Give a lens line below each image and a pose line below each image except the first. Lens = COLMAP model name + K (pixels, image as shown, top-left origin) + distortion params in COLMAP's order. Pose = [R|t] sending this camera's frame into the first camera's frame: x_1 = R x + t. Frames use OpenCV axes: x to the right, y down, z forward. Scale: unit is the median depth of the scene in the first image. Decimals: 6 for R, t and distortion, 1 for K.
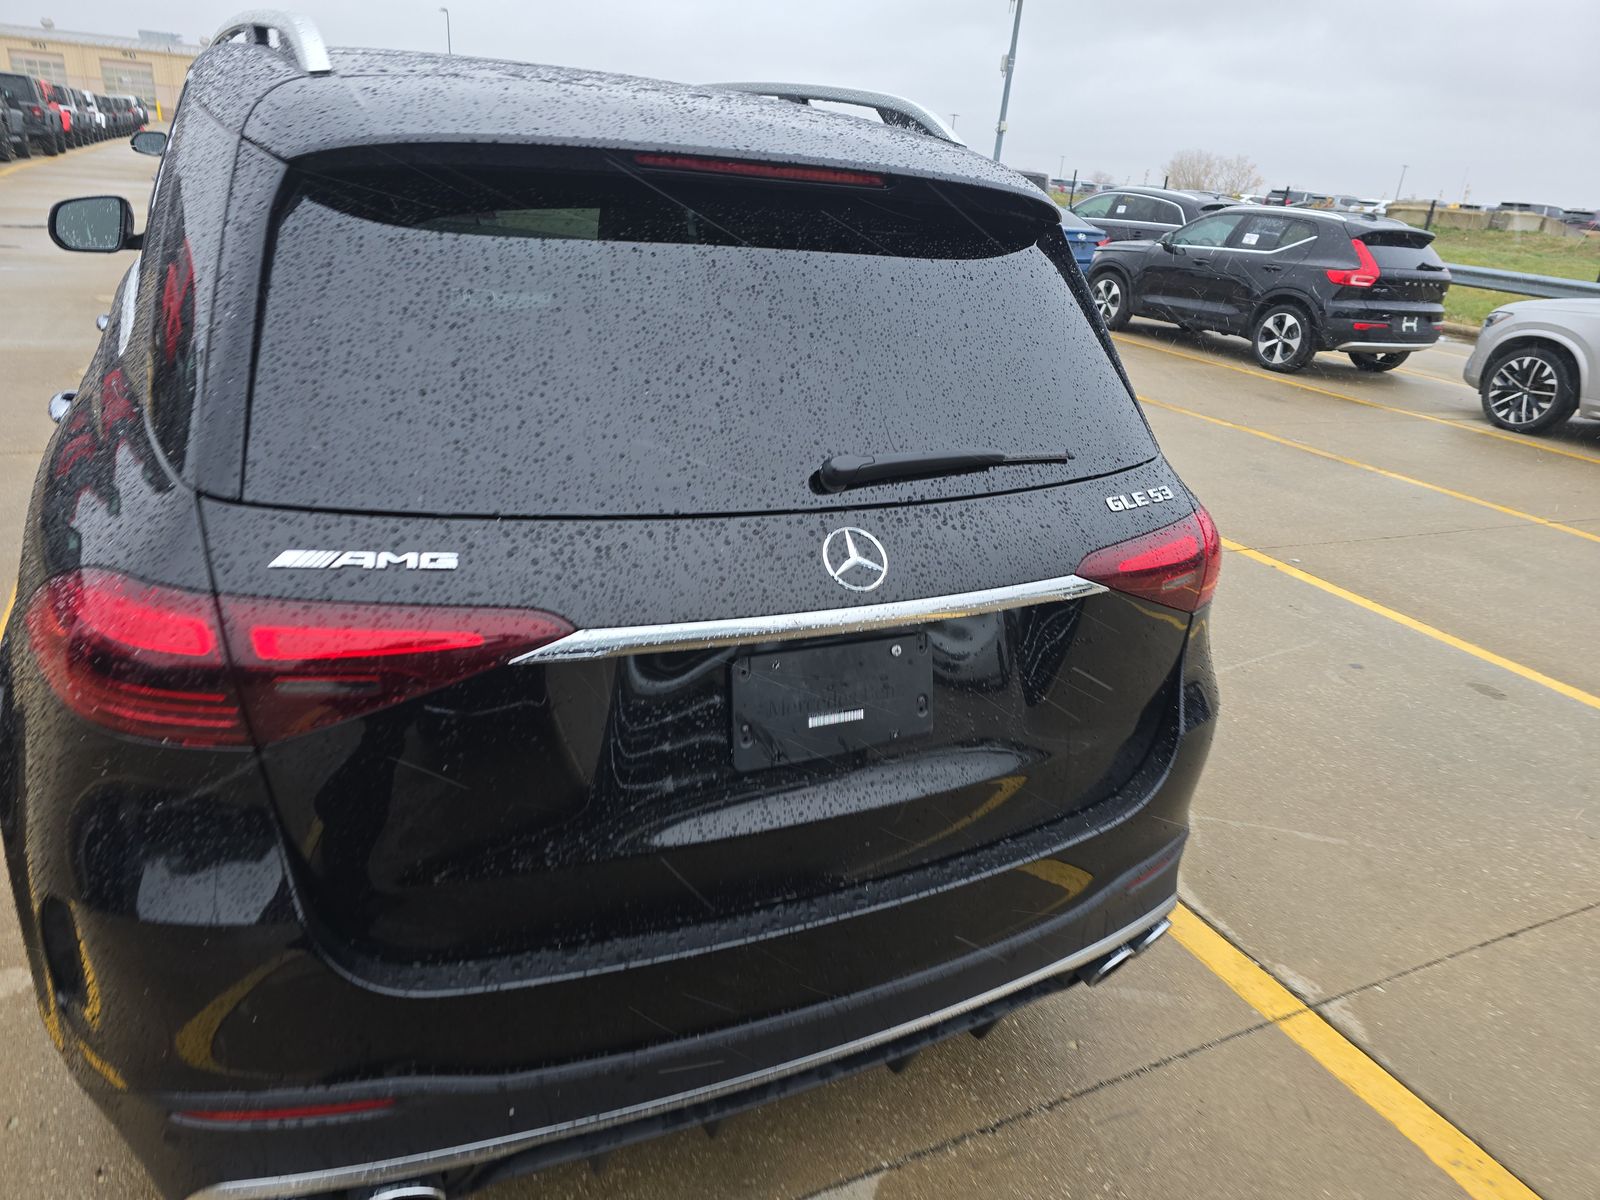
lens RADIAL K [[1131.7, 0, 812.8], [0, 1131.7, 605.2], [0, 0, 1]] dist [0.052520, -0.026770]
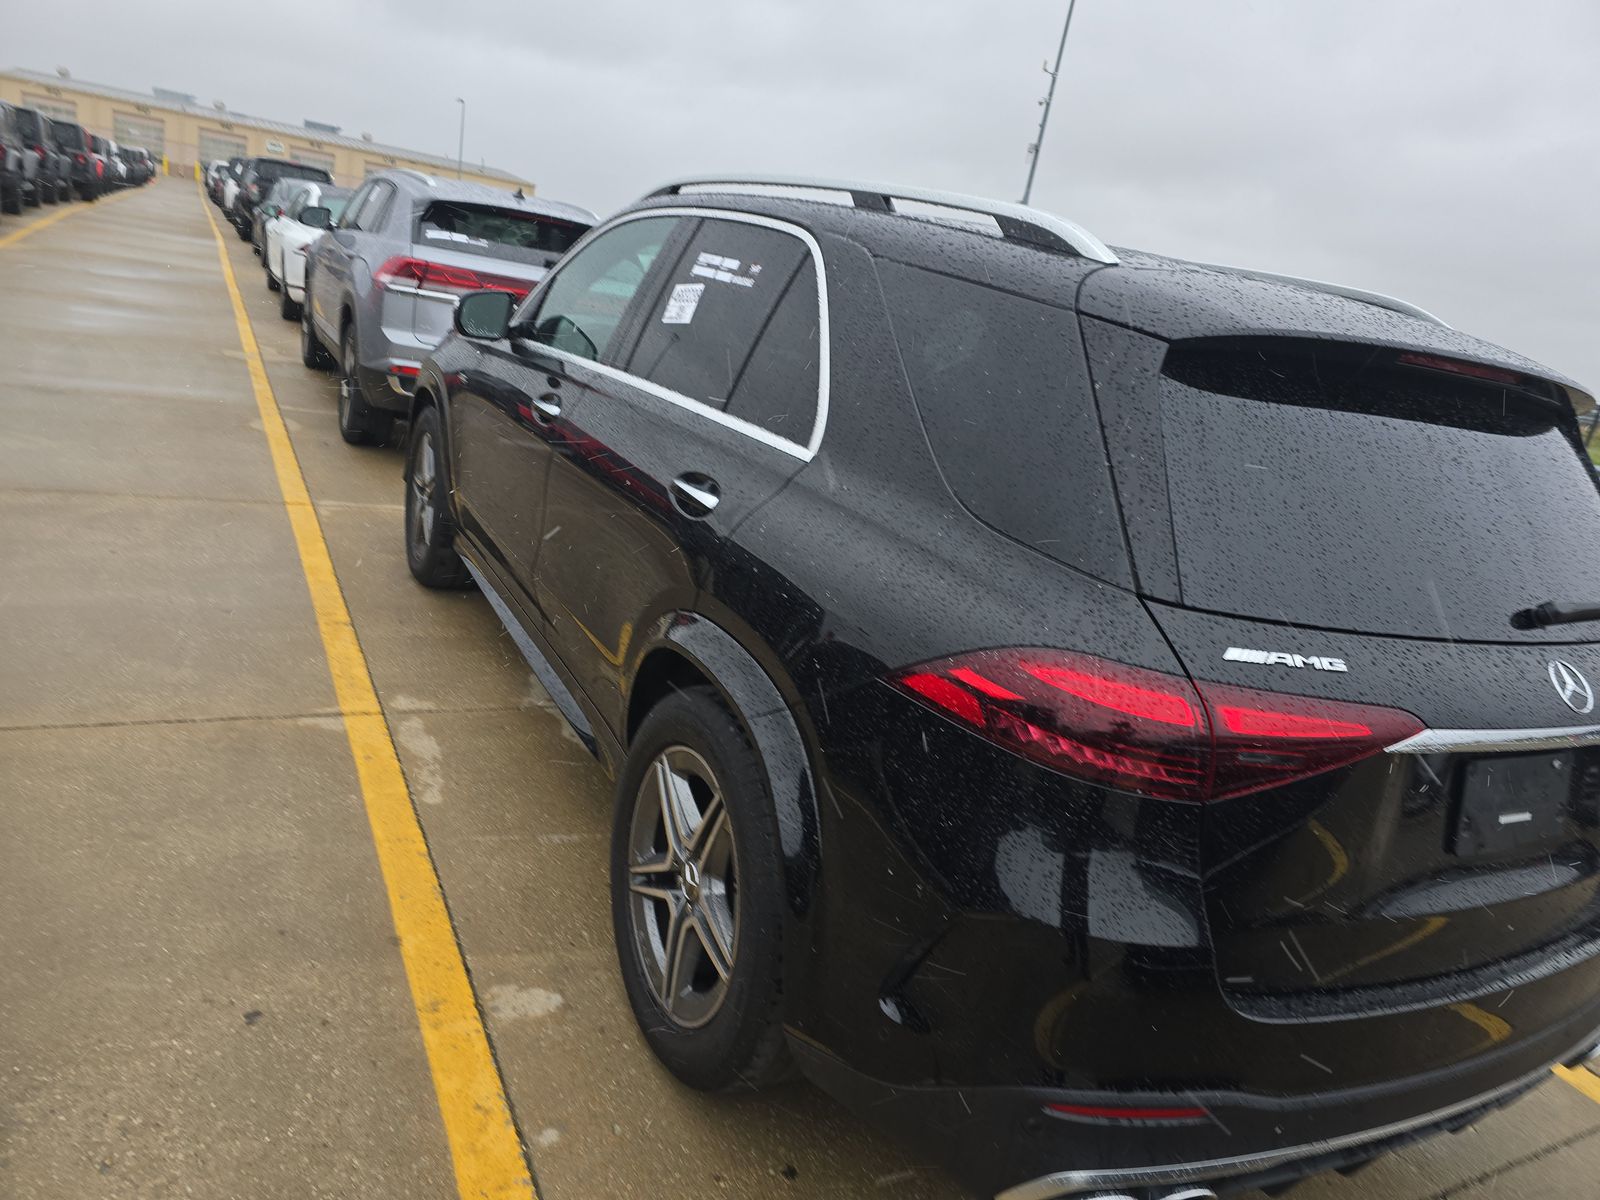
lens RADIAL K [[1131.7, 0, 788.5], [0, 1131.7, 601.2], [0, 0, 1]] dist [0.052520, -0.026770]
pose [[0.995050, 0.081359, 0.057071, -0.911716], [-0.076032, 0.993034, -0.090013, 0.046186], [-0.063997, 0.085228, 0.994304, -0.203896]]
